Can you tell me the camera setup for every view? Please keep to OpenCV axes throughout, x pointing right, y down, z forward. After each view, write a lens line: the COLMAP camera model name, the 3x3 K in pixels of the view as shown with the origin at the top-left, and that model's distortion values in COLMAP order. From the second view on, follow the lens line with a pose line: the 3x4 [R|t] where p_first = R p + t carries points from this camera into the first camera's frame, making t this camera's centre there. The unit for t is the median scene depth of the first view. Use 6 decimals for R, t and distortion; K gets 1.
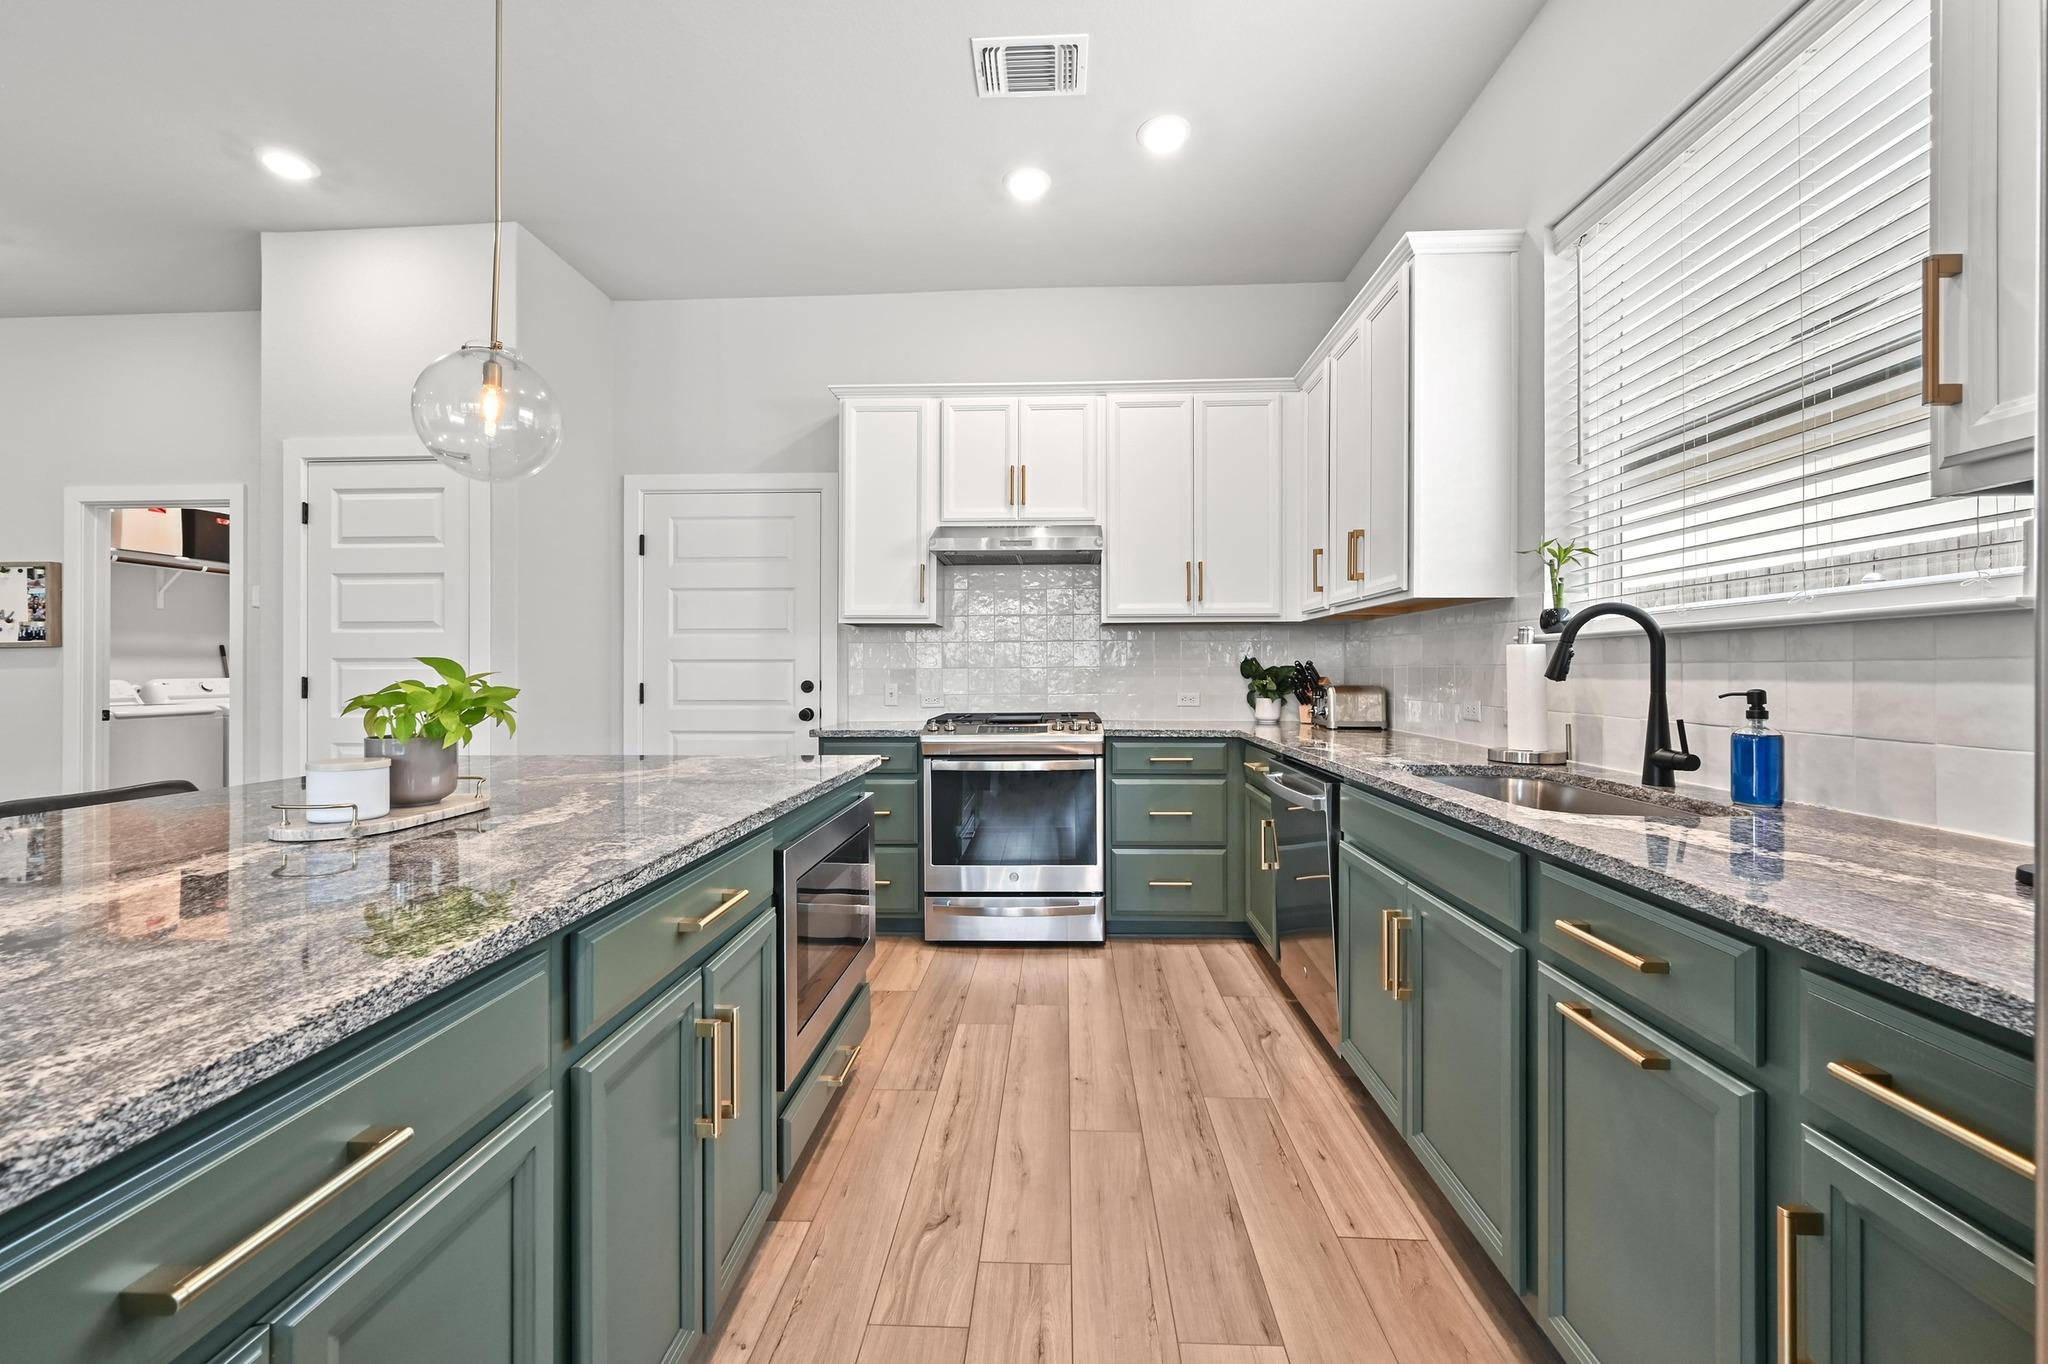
lens RADIAL K [[813.7, 0, 1024.9], [0, 813.7, 671.0], [0, 0, 1]] dist [0.000188, -0.000069]
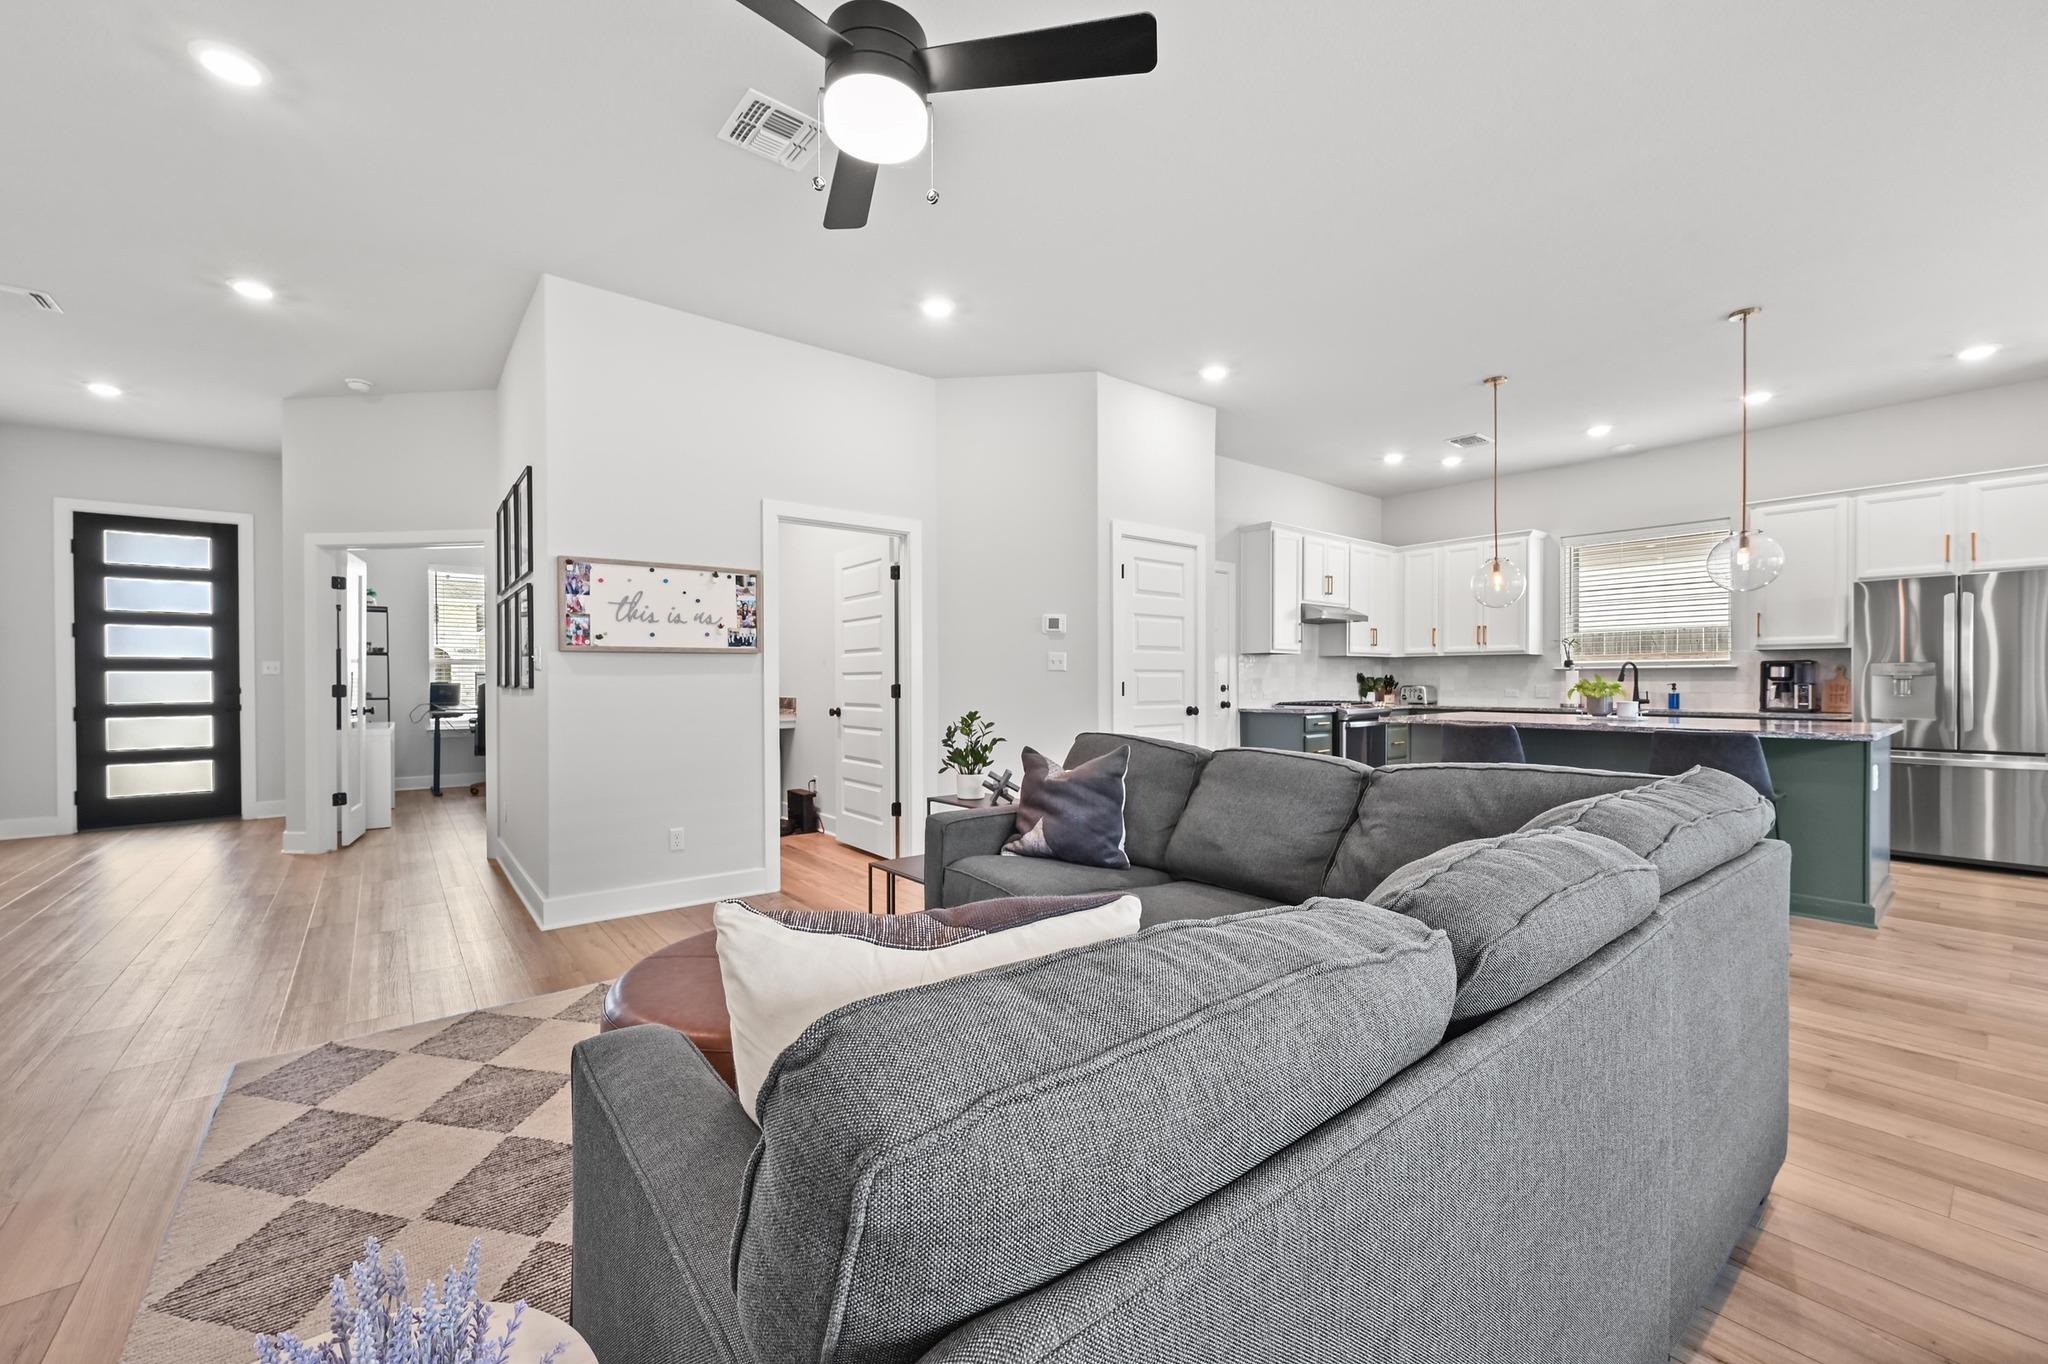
lens RADIAL K [[809.0, 0, 1024.0], [0, 809.0, 682.0], [0, 0, 1]] dist [0.000218, -0.000118]
pose [[0.751276, -0.000102, 0.659988, -1.842659], [-0.000898, 0.999999, 0.001177, 0.005750], [-0.659988, -0.001477, 0.751275, 0.011776]]
